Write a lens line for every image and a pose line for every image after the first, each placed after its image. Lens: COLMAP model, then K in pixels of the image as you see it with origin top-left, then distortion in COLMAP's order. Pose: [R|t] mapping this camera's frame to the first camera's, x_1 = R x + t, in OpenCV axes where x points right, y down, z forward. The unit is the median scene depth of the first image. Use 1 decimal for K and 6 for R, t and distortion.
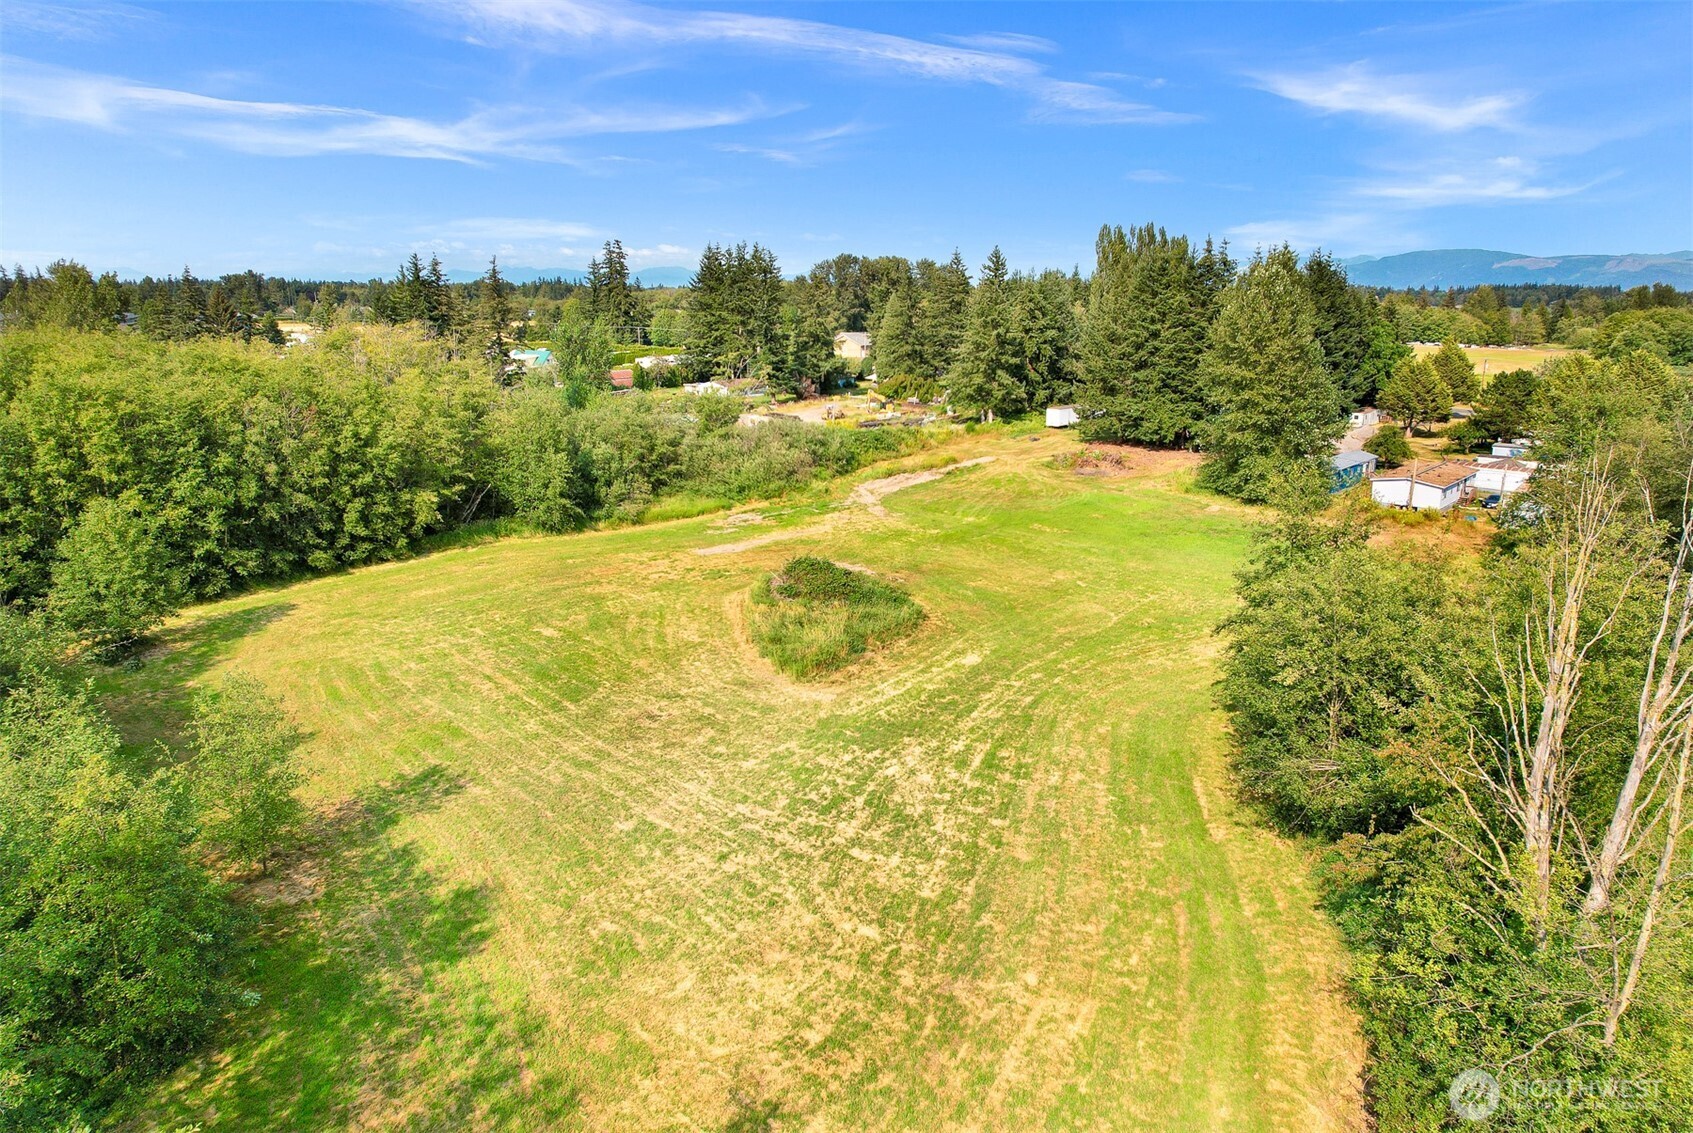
lens RADIAL K [[1080.9, 0, 844.3], [0, 1080.9, 558.5], [0, 0, 1]] dist [-0.039332, 0.014145]
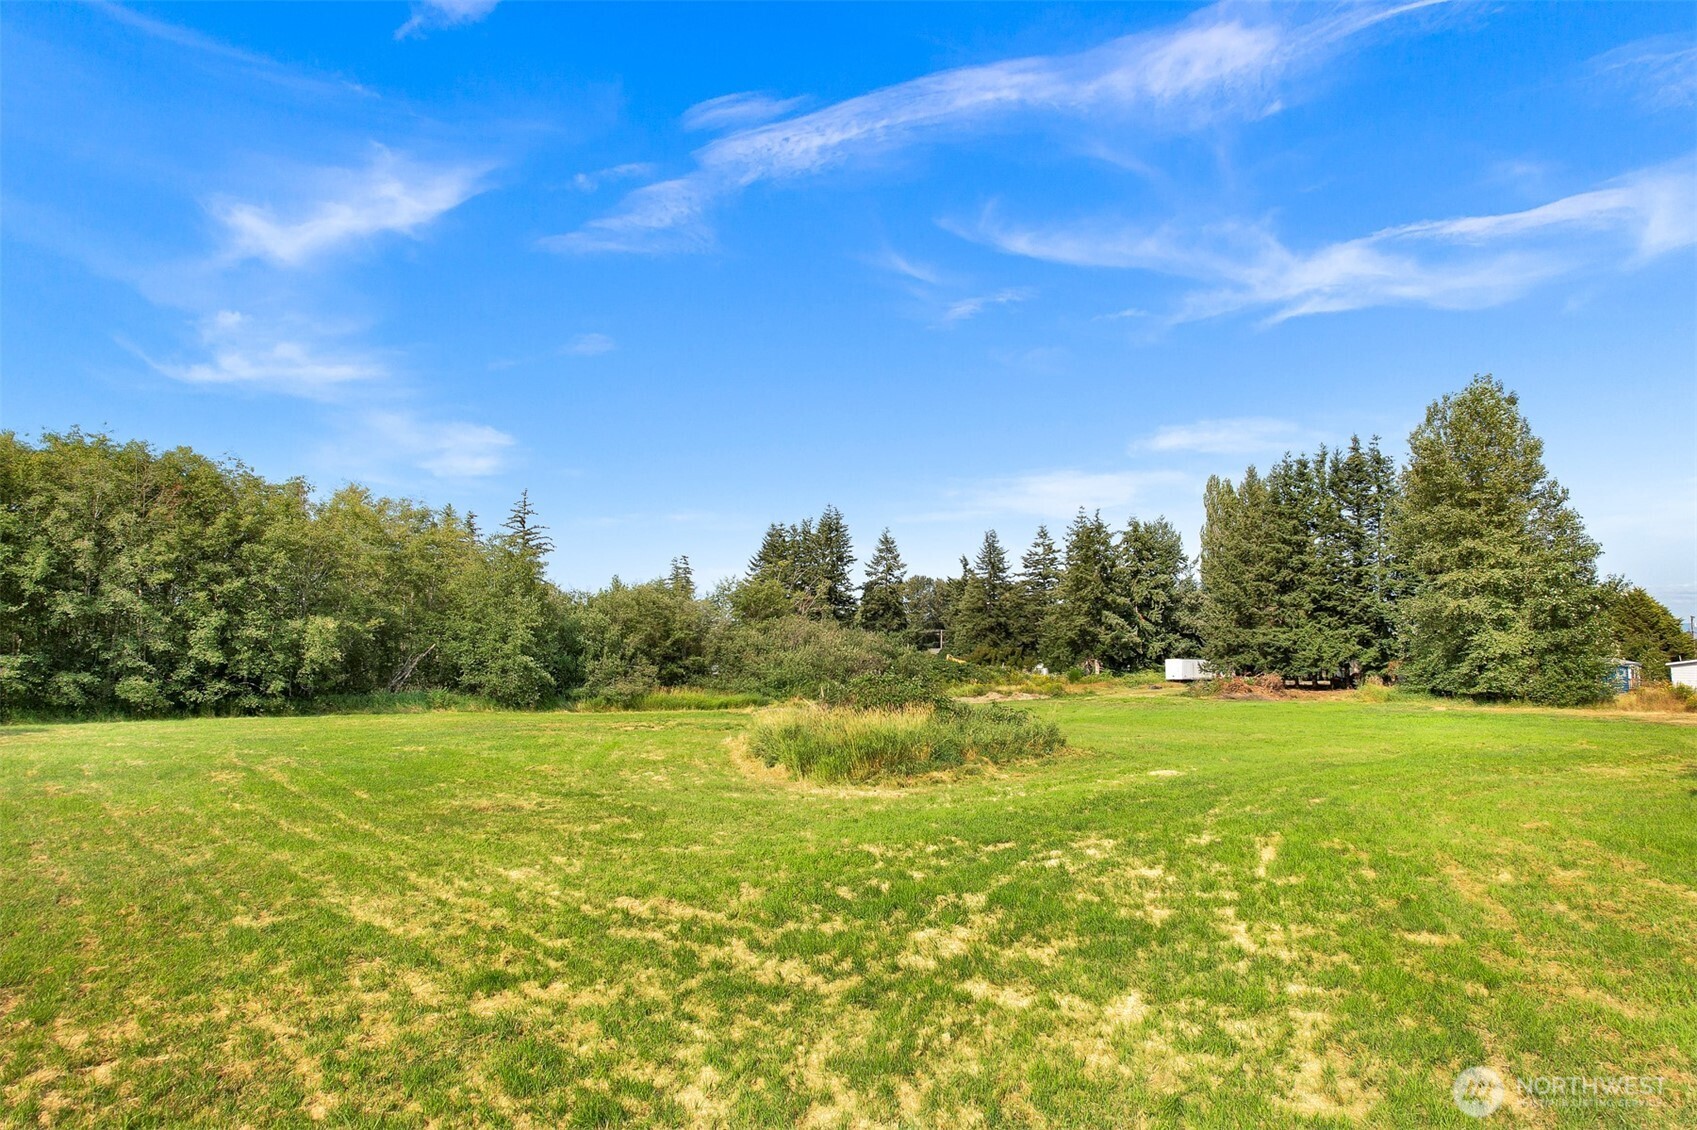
lens RADIAL K [[1083.4, 0, 854.5], [0, 1083.4, 566.2], [0, 0, 1]] dist [-0.039332, 0.014145]
pose [[0.998314, -0.000016, -0.058047, -0.001846], [-0.019063, 0.944446, -0.328114, 0.106722], [0.054827, 0.328668, 0.942853, 0.286725]]
